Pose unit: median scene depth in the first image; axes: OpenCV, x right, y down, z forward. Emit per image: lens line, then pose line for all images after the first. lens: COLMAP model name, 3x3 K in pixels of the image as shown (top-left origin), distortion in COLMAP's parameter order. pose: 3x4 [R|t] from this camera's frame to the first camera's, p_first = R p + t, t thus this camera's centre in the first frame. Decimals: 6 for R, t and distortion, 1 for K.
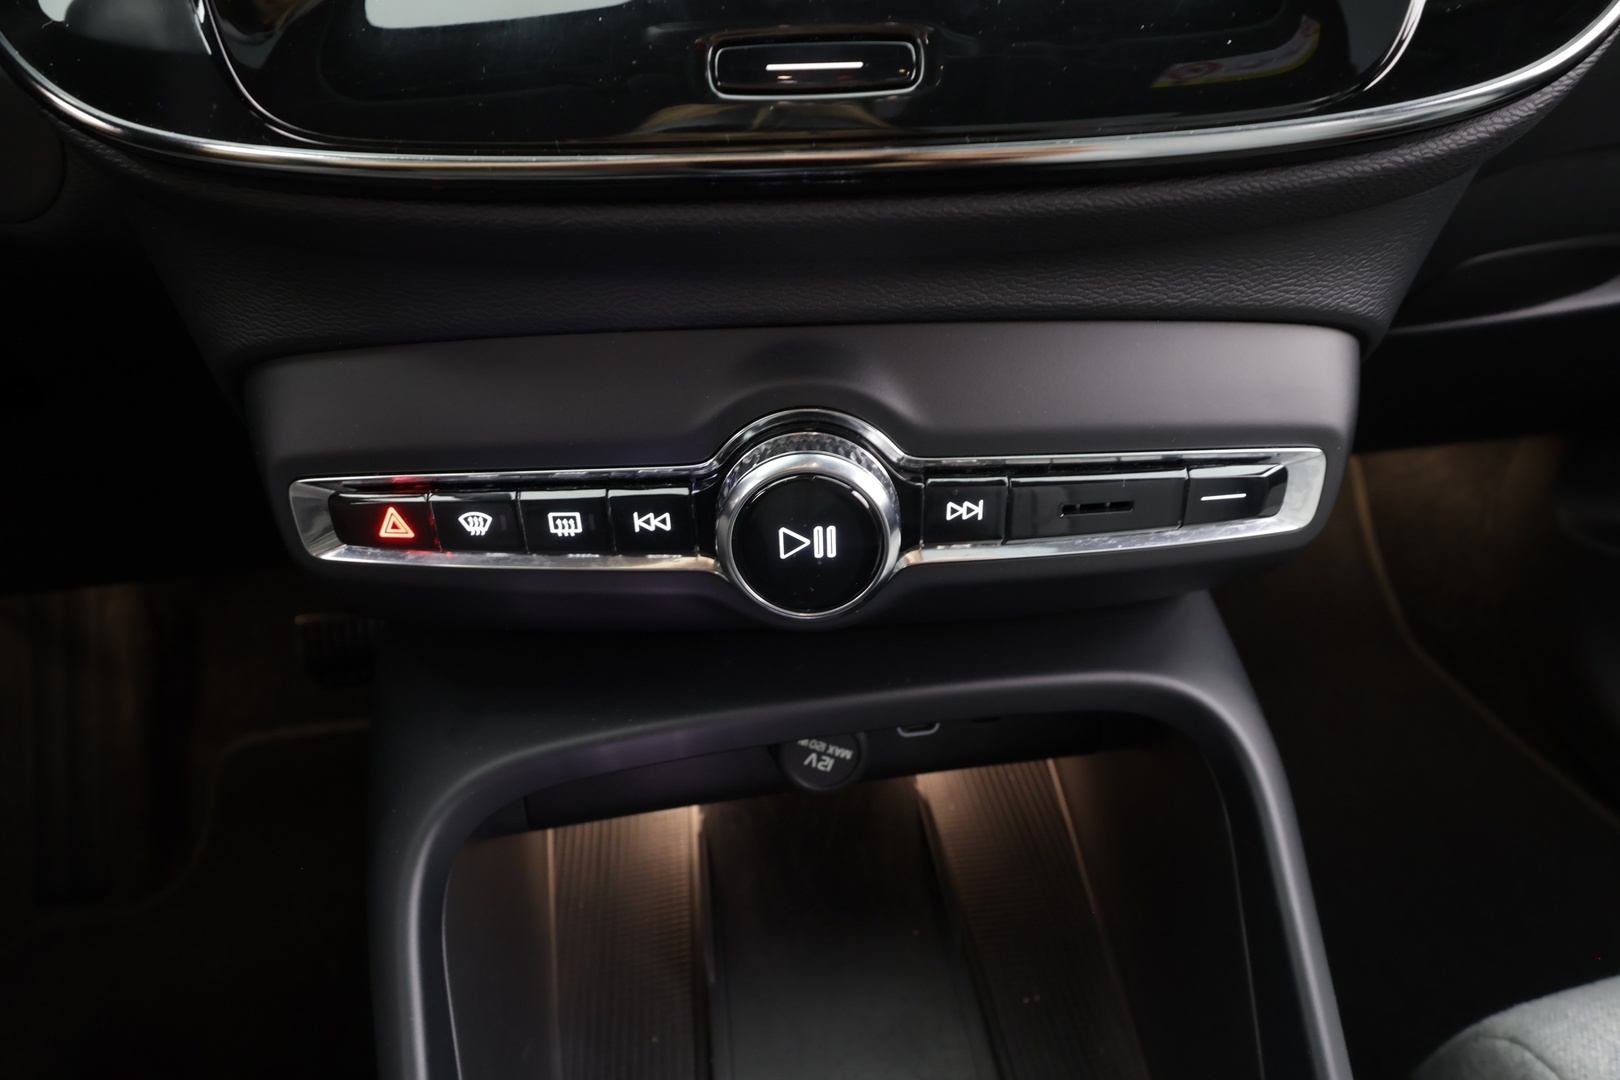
lens RADIAL K [[913.8, 0, 804.2], [0, 913.8, 537.7], [0, 0, 1]] dist [0.001045, 0.000522]
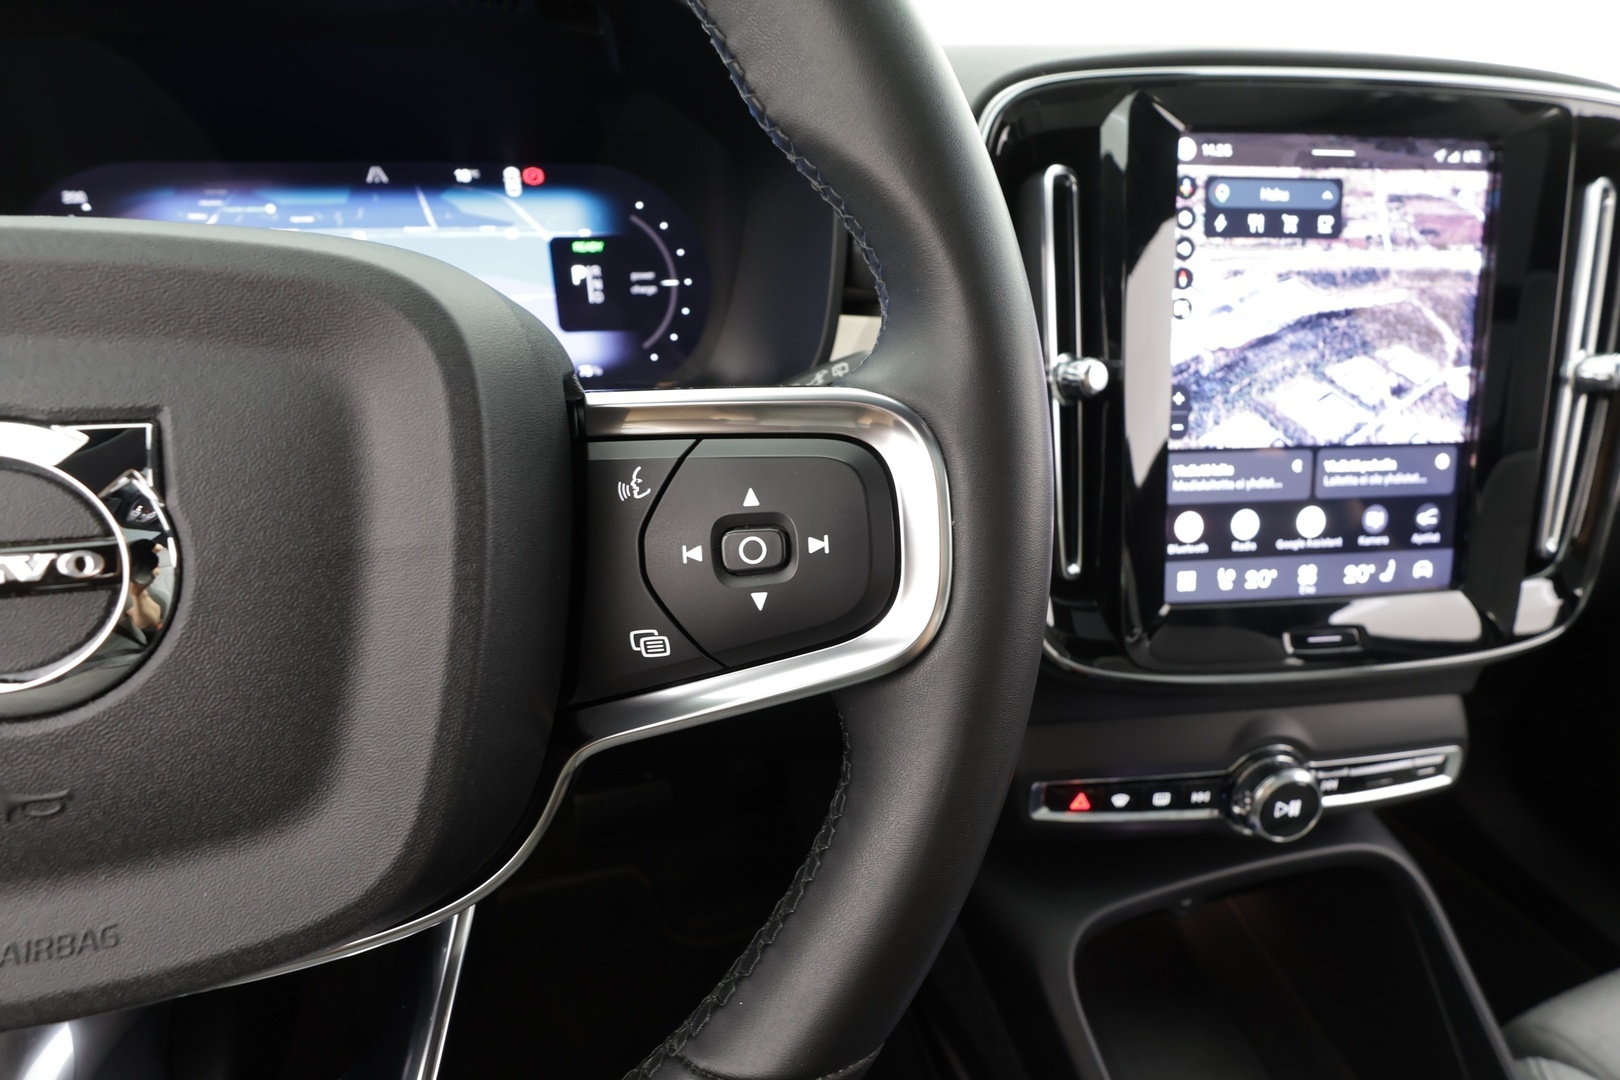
lens RADIAL K [[750.6, 0, 811.7], [0, 750.6, 546.9], [0, 0, 1]] dist [0.000983, 0.000094]
pose [[0.994908, -0.015691, 0.099559, -1.253715], [0.030703, 0.988041, -0.151102, -0.363937], [-0.095997, 0.153390, 0.983492, -0.790674]]
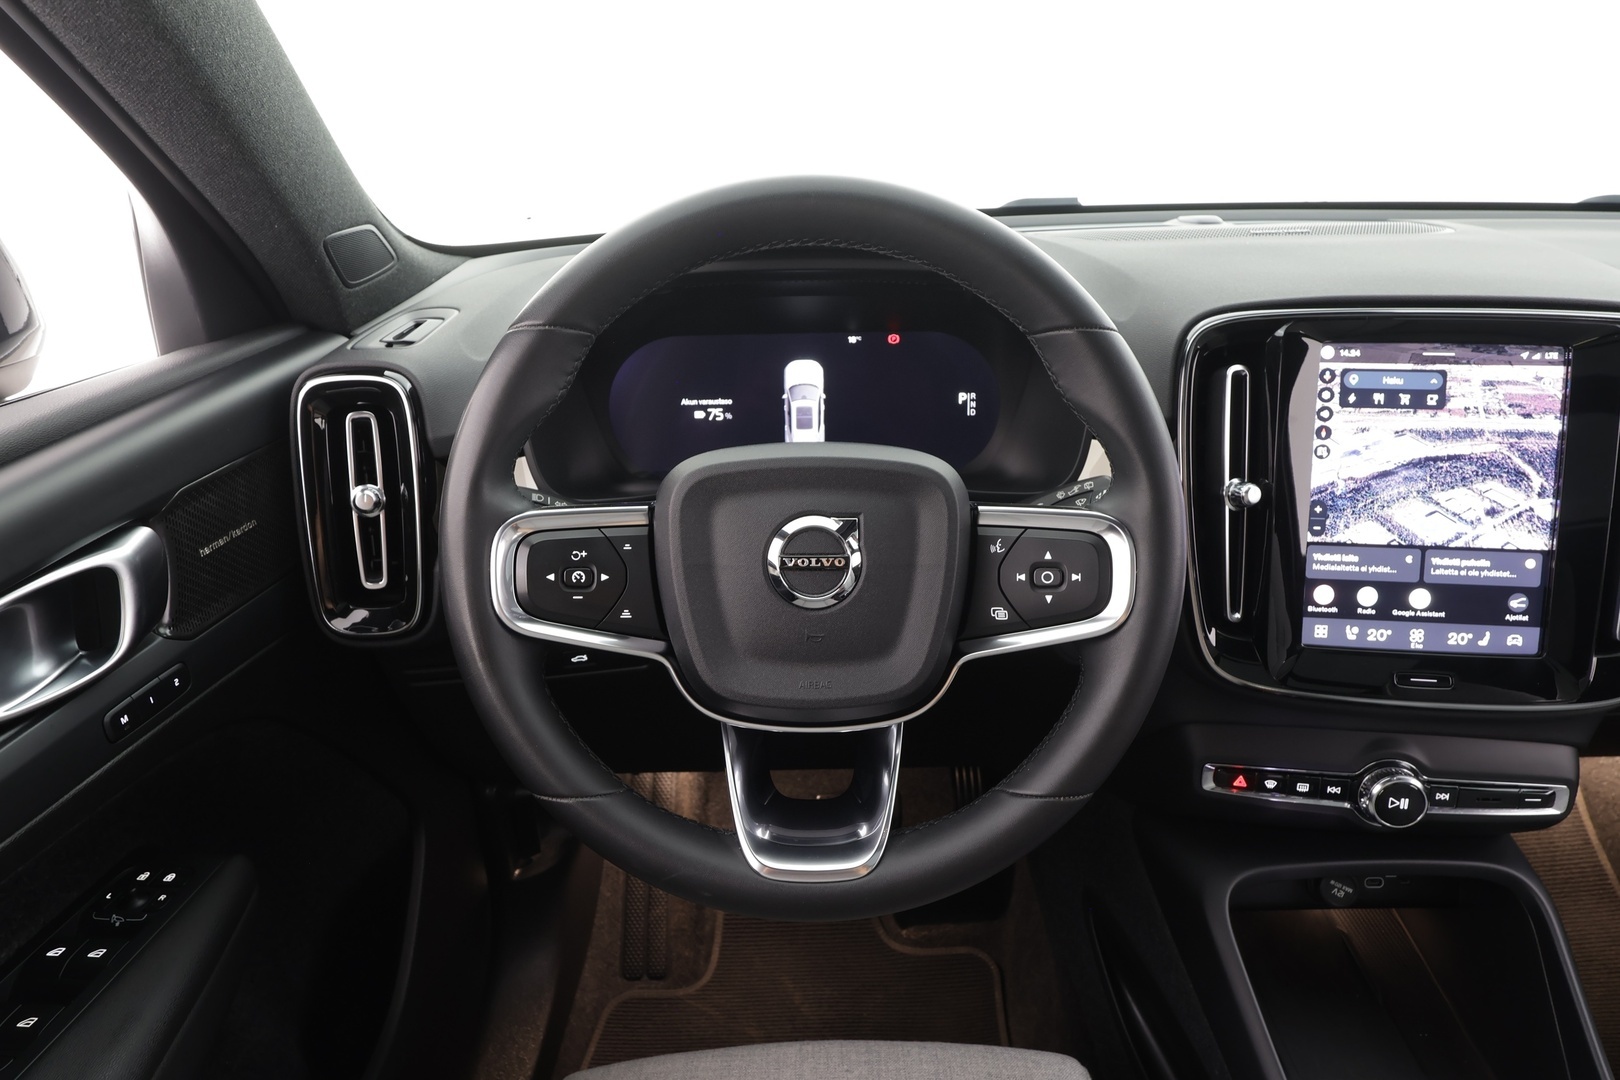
lens RADIAL K [[954.0, 0, 806.4], [0, 954.0, 549.4], [0, 0, 1]] dist [0.009140, 0.002023]
pose [[0.990151, 0.063083, -0.124987, -1.554546], [-0.087916, 0.974929, -0.204412, 0.009288], [0.108958, 0.213387, 0.970873, -2.490353]]
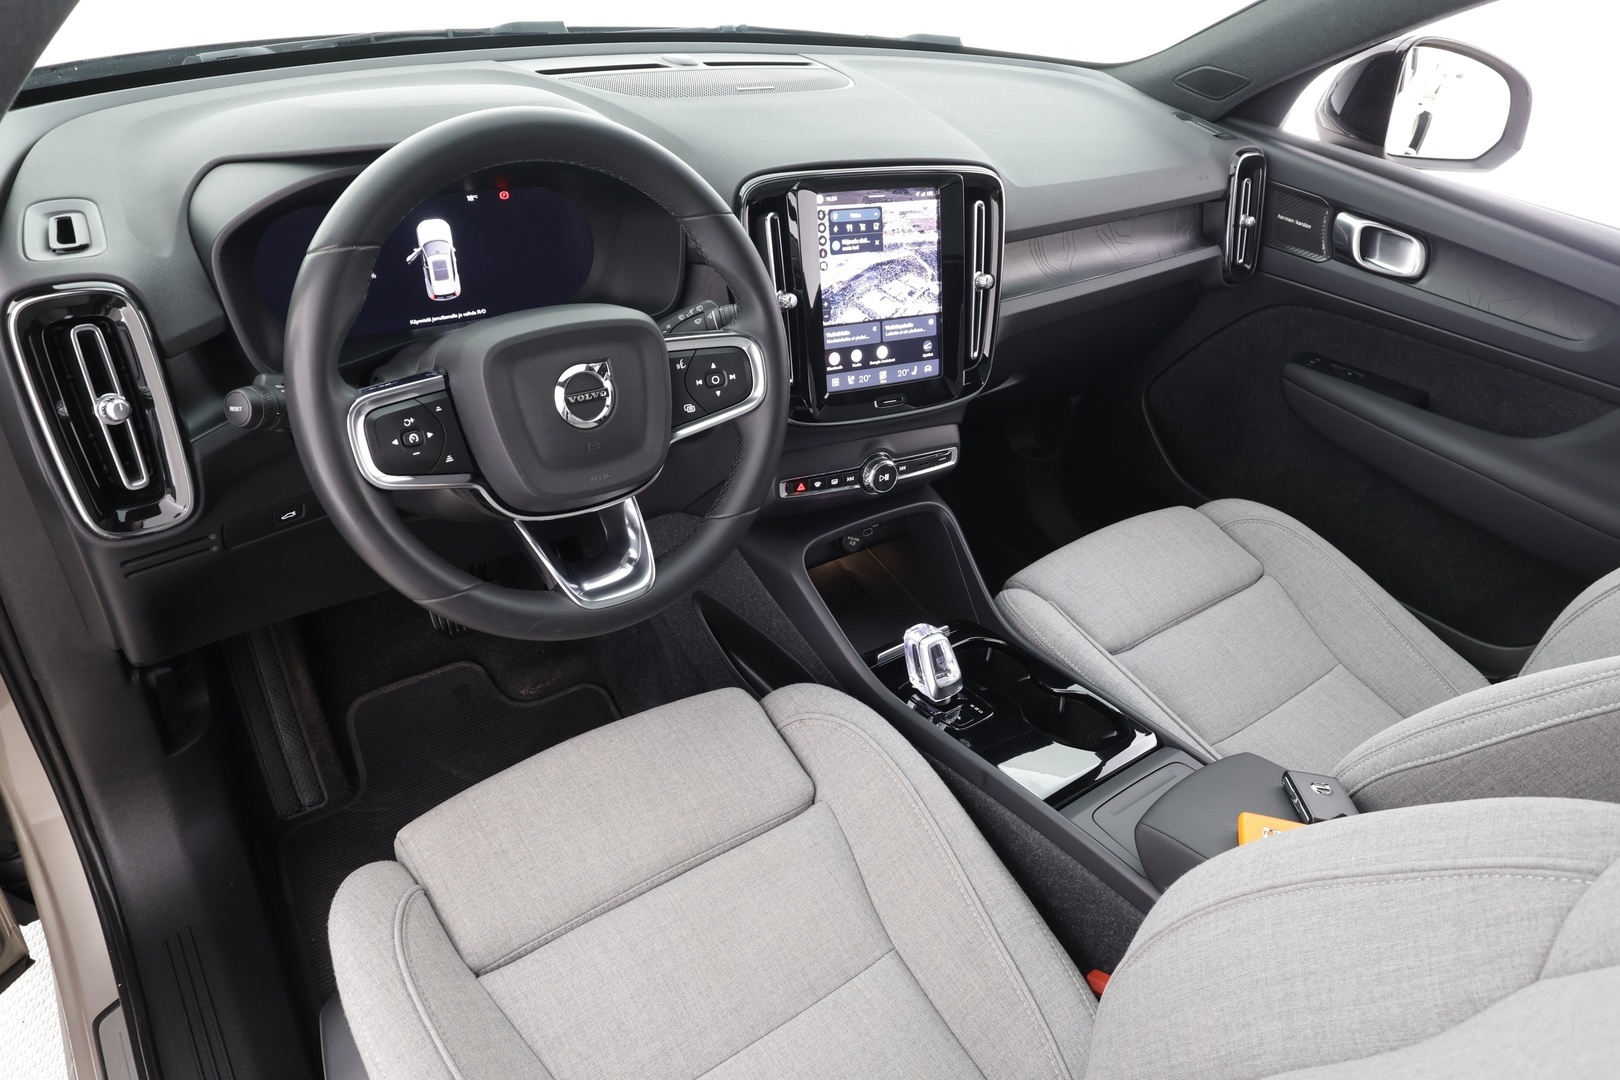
lens RADIAL K [[1035.9, 0, 796.1], [0, 1035.9, 536.0], [0, 0, 1]] dist [0.000517, -0.002066]
pose [[0.884562, -0.164109, 0.436597, -2.892697], [0.167081, 0.985427, 0.031892, 0.059270], [-0.435469, 0.044737, 0.899092, -3.877912]]
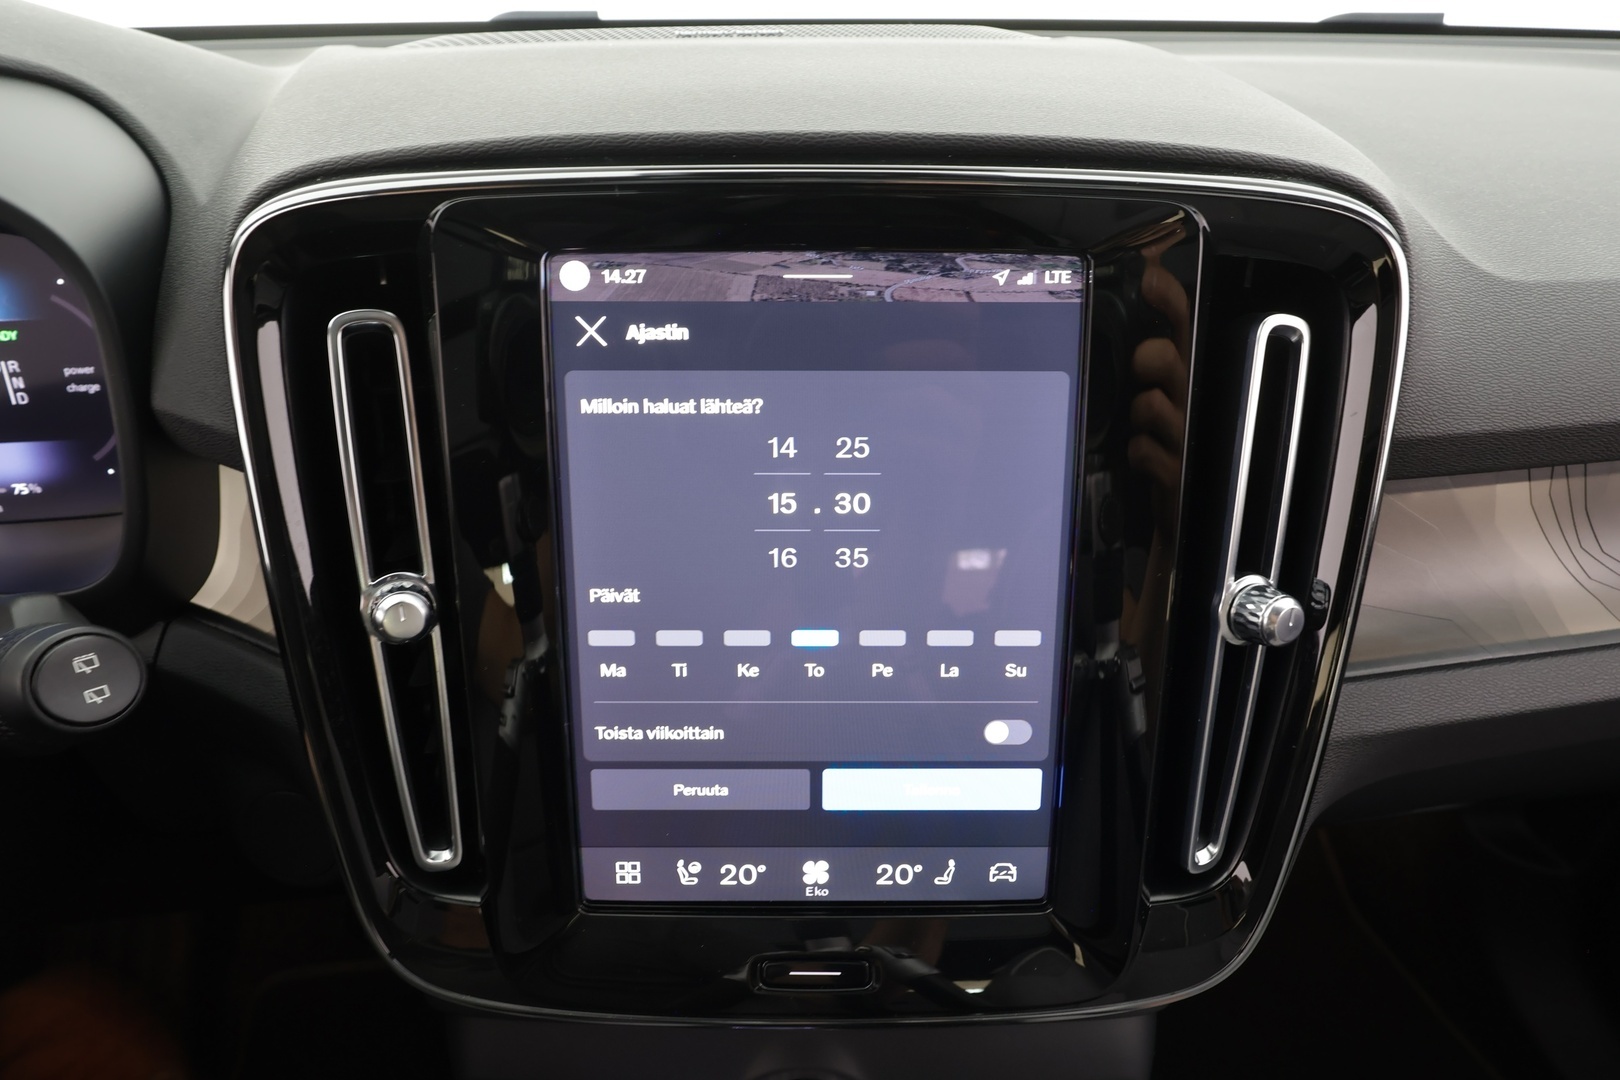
lens RADIAL K [[913.8, 0, 801.8], [0, 913.8, 559.5], [0, 0, 1]] dist [0.001045, 0.000522]
pose [[0.999211, 0.030227, -0.025777, 0.020054], [-0.032204, 0.996267, -0.080098, -0.894493], [0.023259, 0.080865, 0.996454, -0.692742]]
